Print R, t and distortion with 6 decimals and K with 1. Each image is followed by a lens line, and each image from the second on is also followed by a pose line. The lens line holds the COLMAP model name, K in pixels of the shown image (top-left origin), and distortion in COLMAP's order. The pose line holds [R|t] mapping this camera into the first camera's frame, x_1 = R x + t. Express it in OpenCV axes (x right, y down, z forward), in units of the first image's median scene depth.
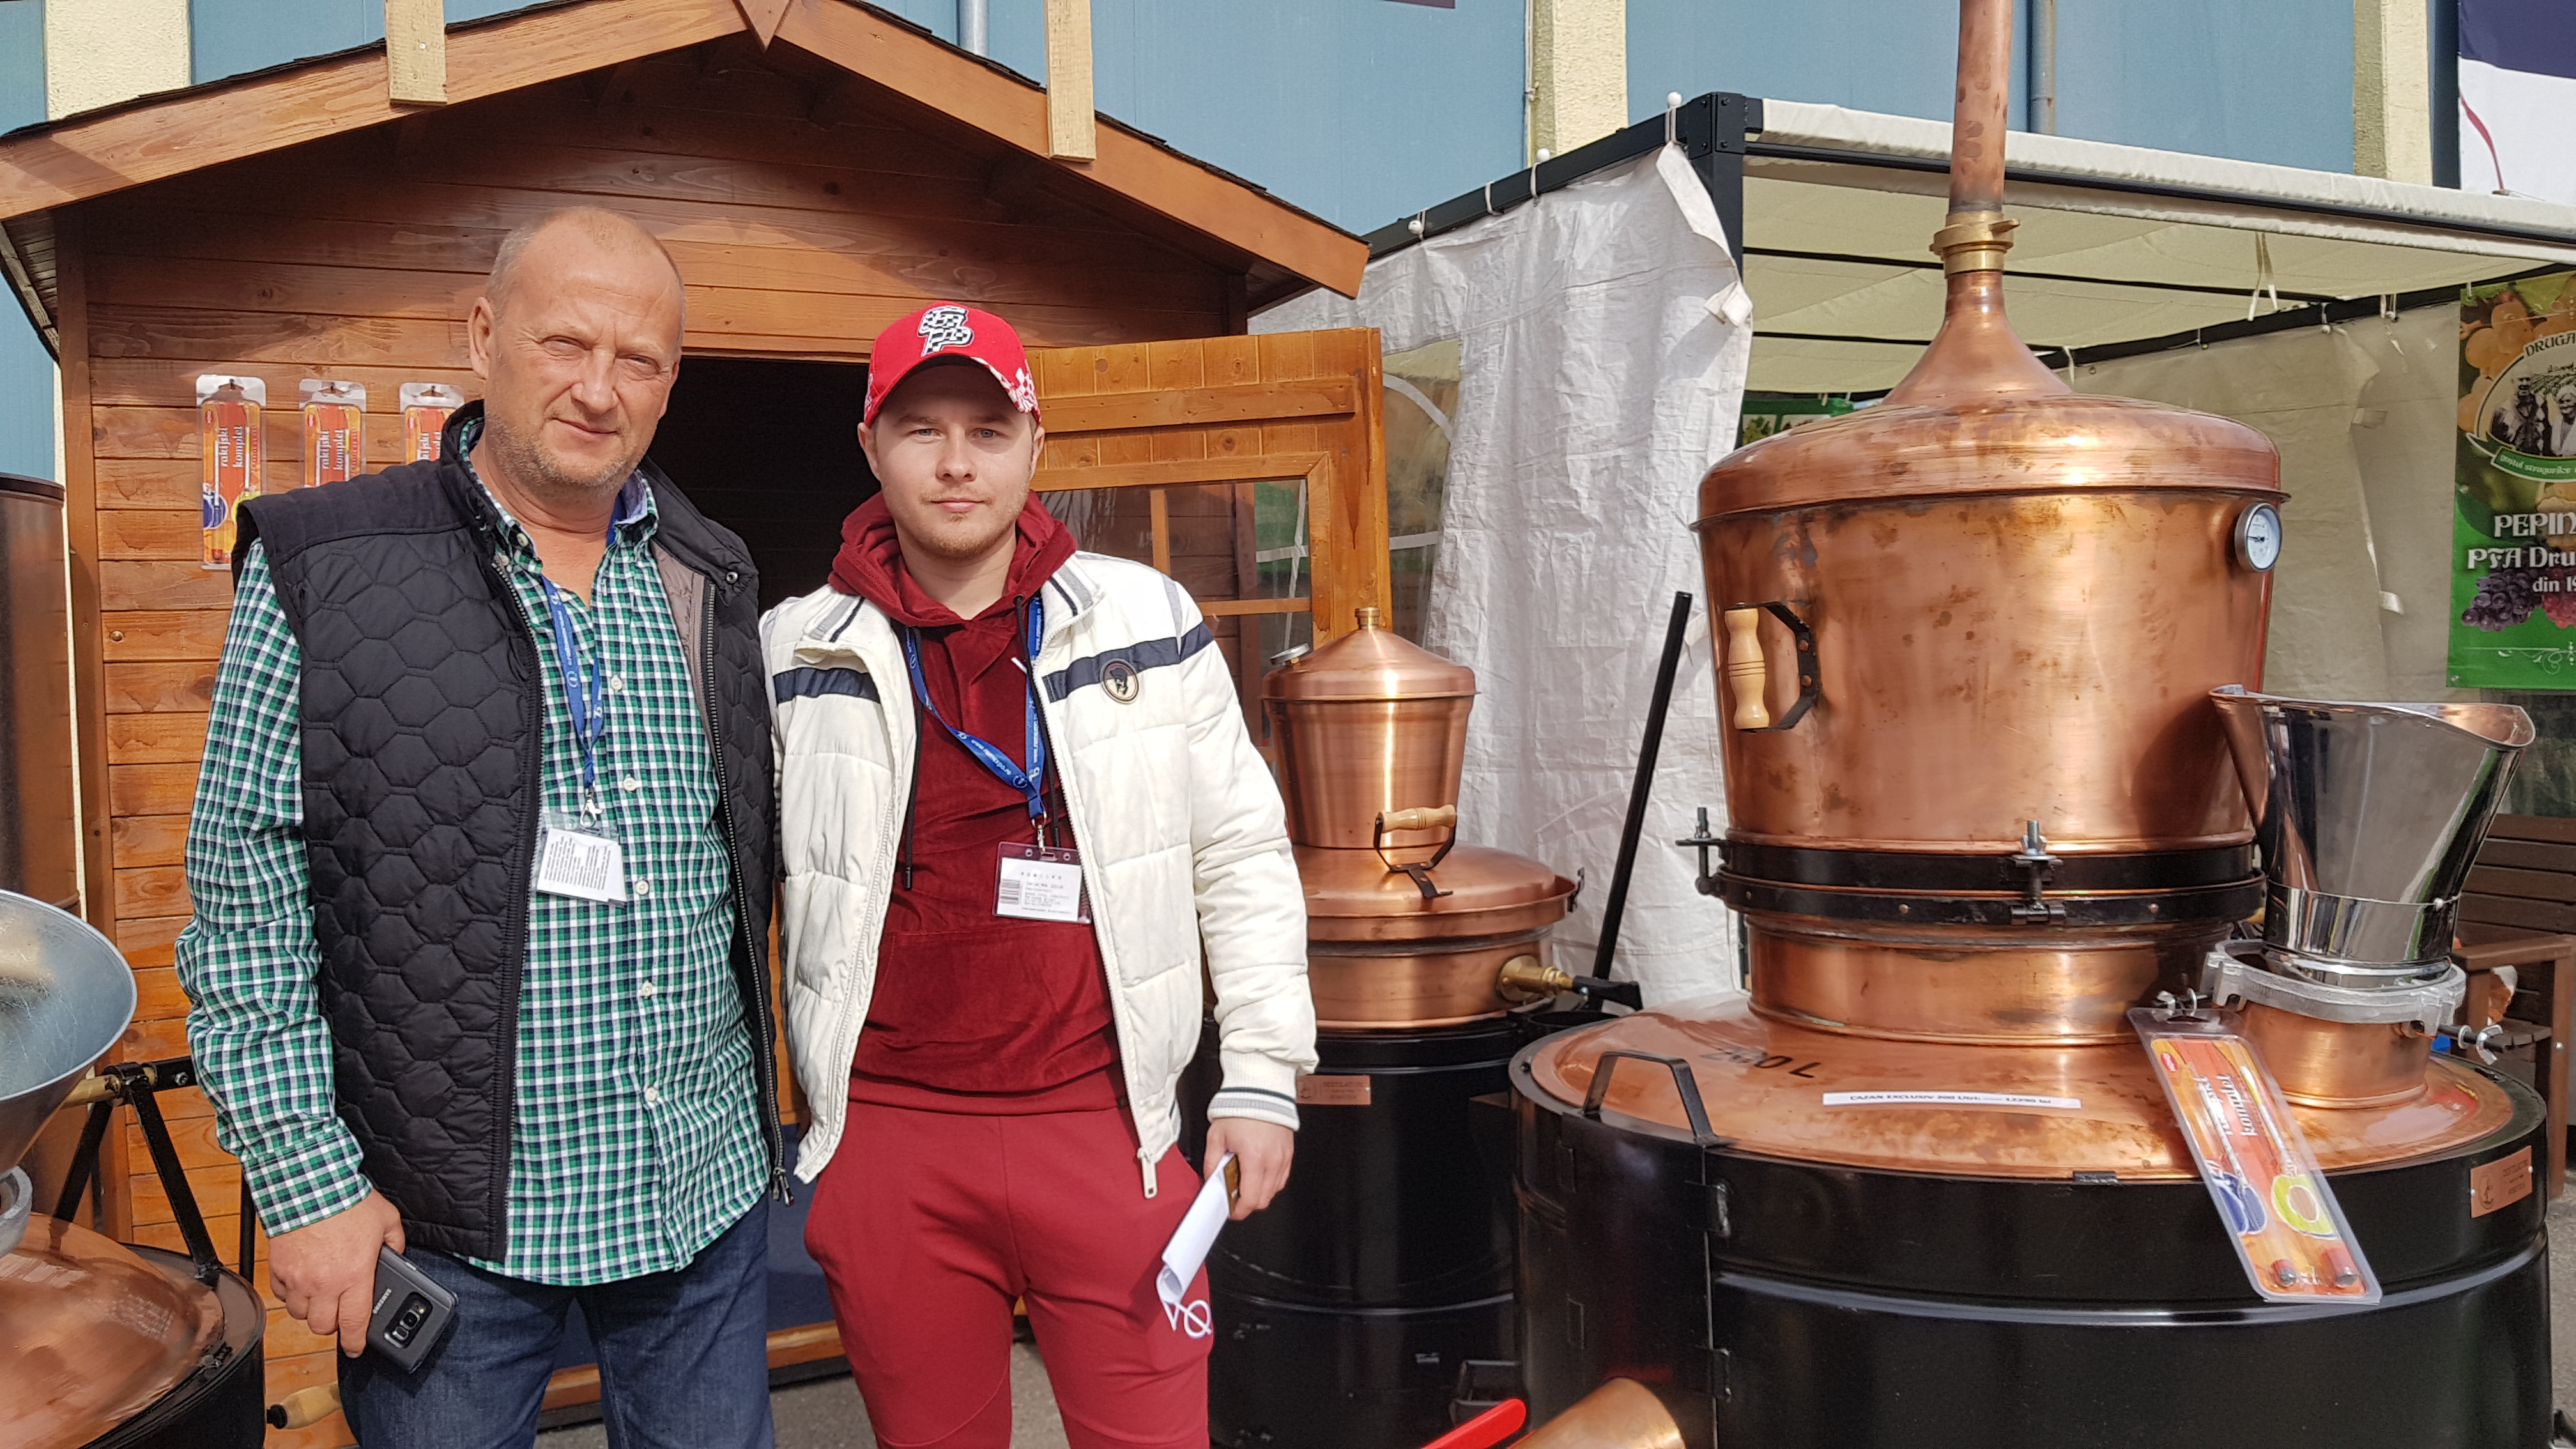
lens RADIAL K [[1964.5, 0, 1254.2], [0, 1964.5, 777.2], [0, 0, 1]] dist [0.092863, -0.172759]
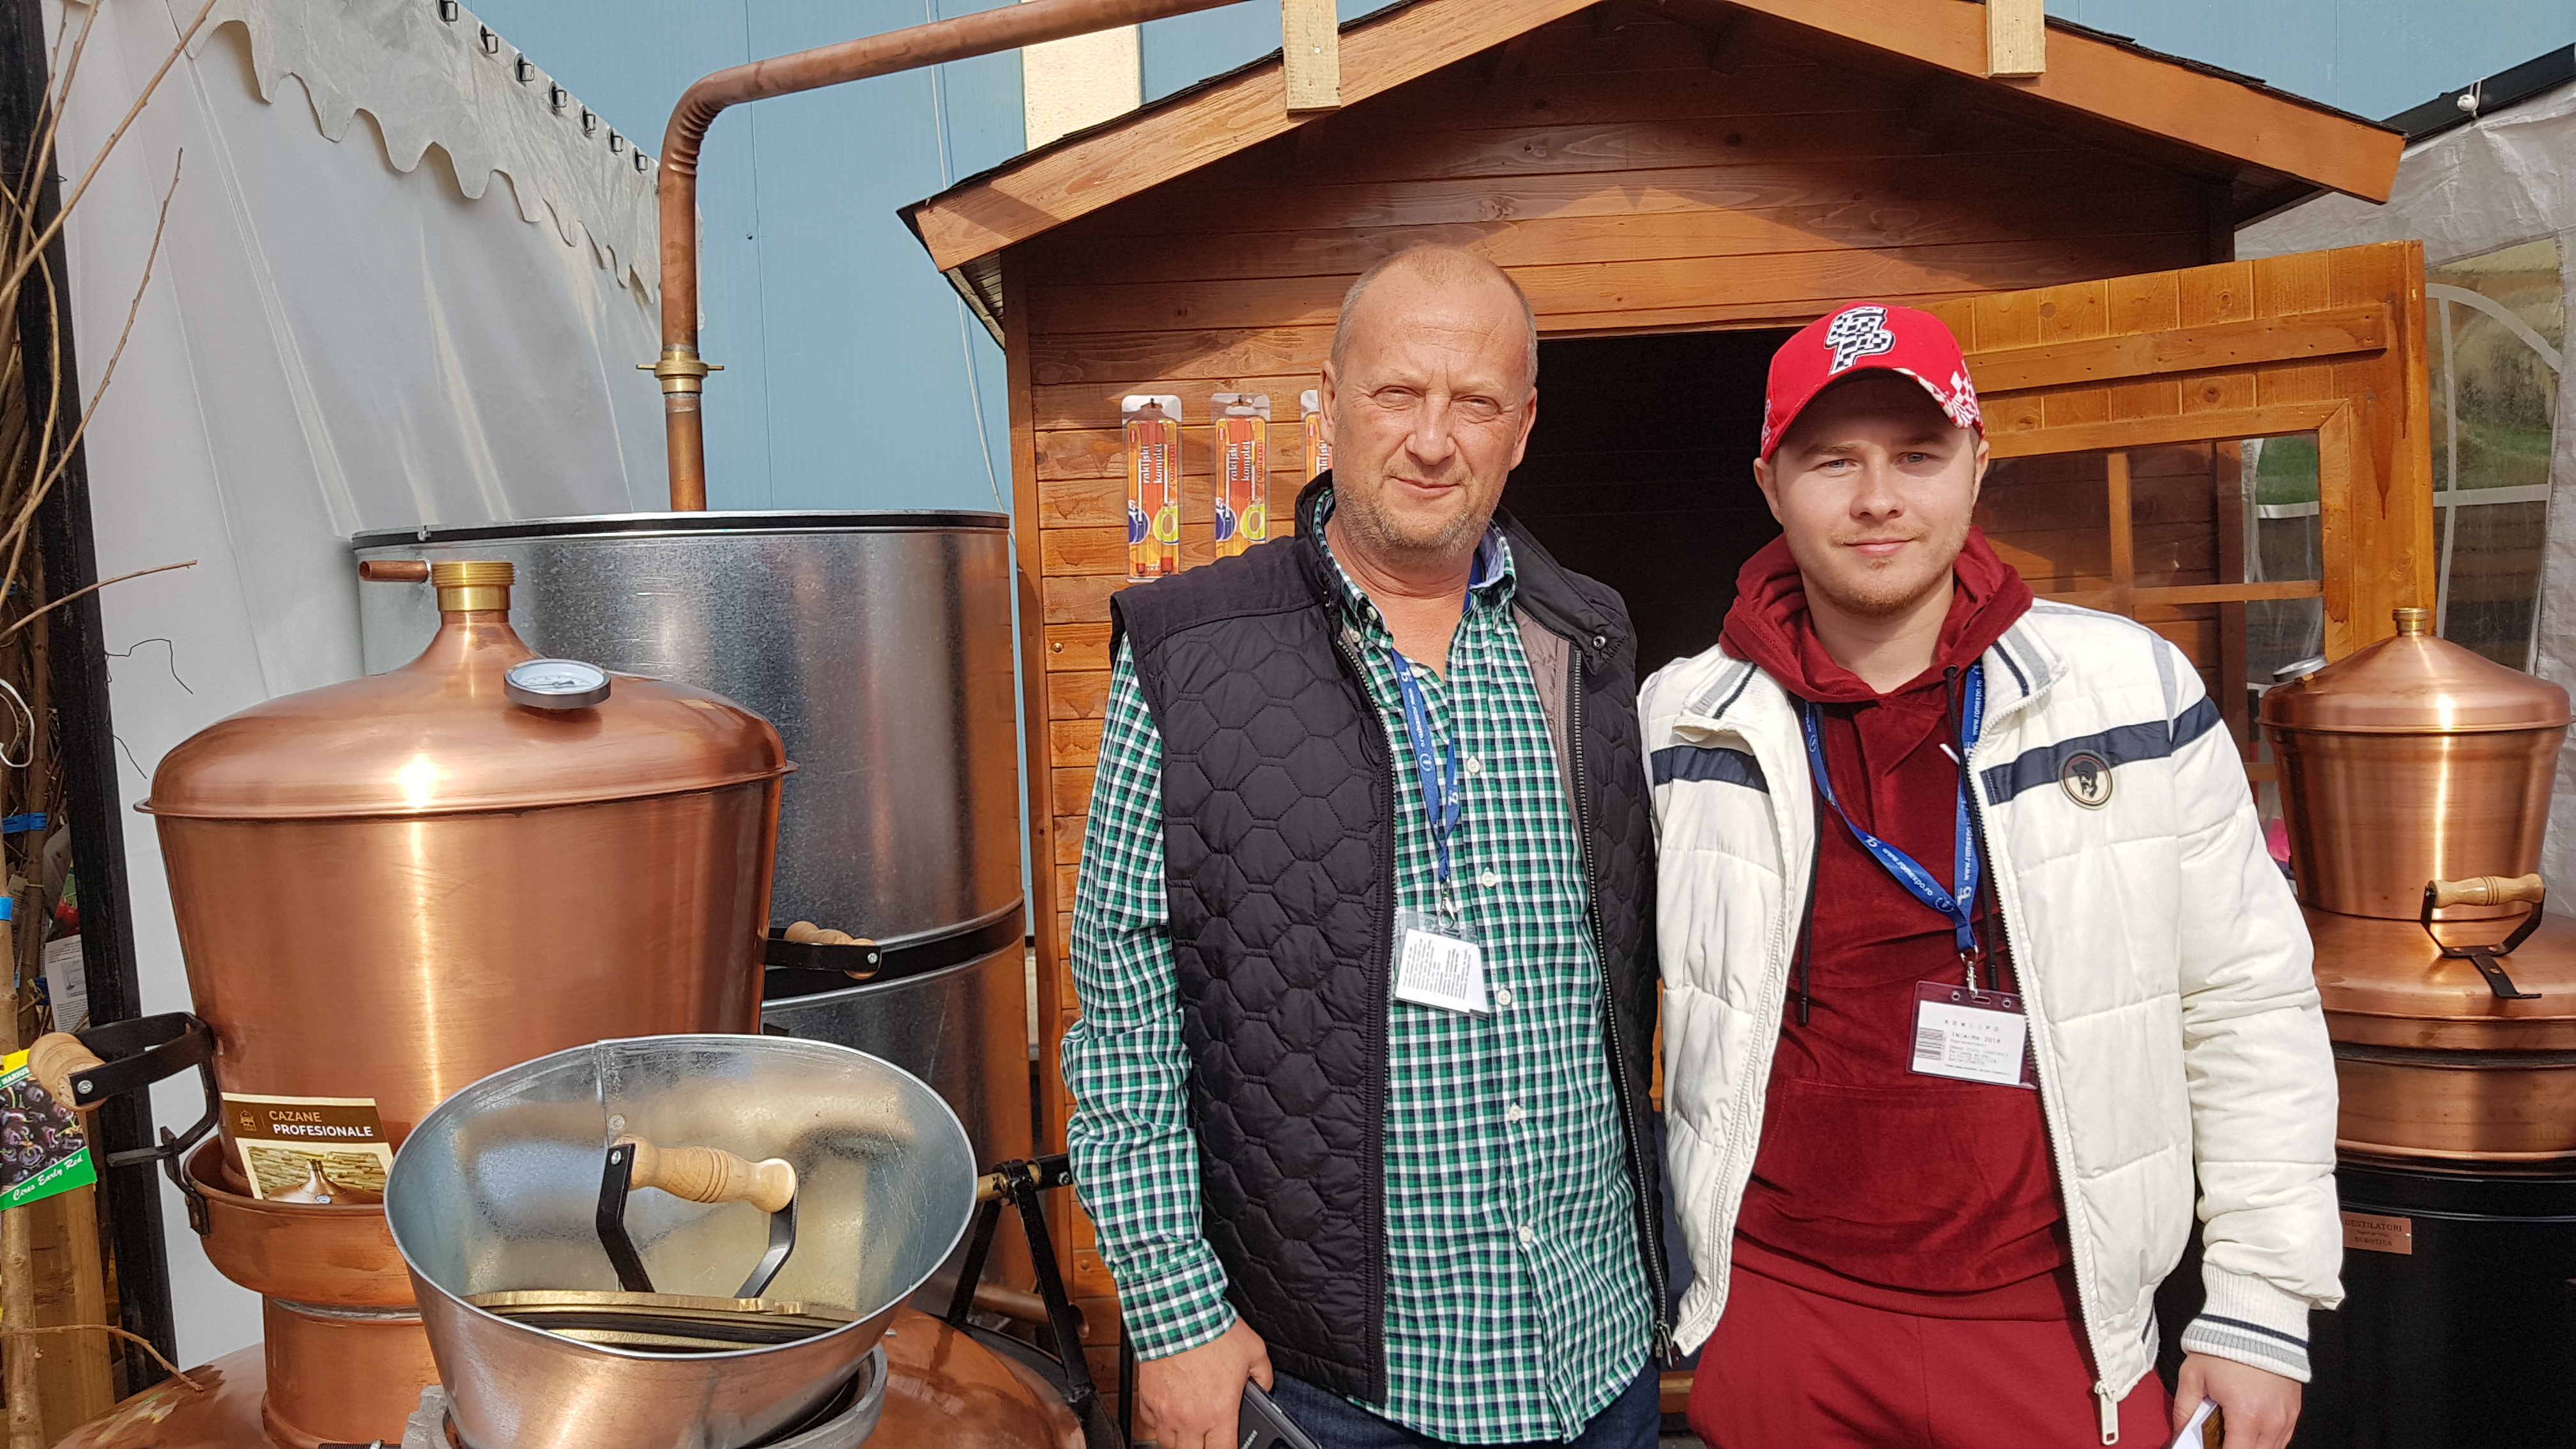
lens RADIAL K [[1869.2, 0, 1288.0], [0, 1869.2, 724.5], [0, 0, 1]] dist [-0.035346, -0.001481]
pose [[0.899747, 0.018344, -0.436026, -0.023337], [-0.002806, 0.999339, 0.036253, -0.067077], [0.436403, -0.031395, 0.899203, 0.153095]]
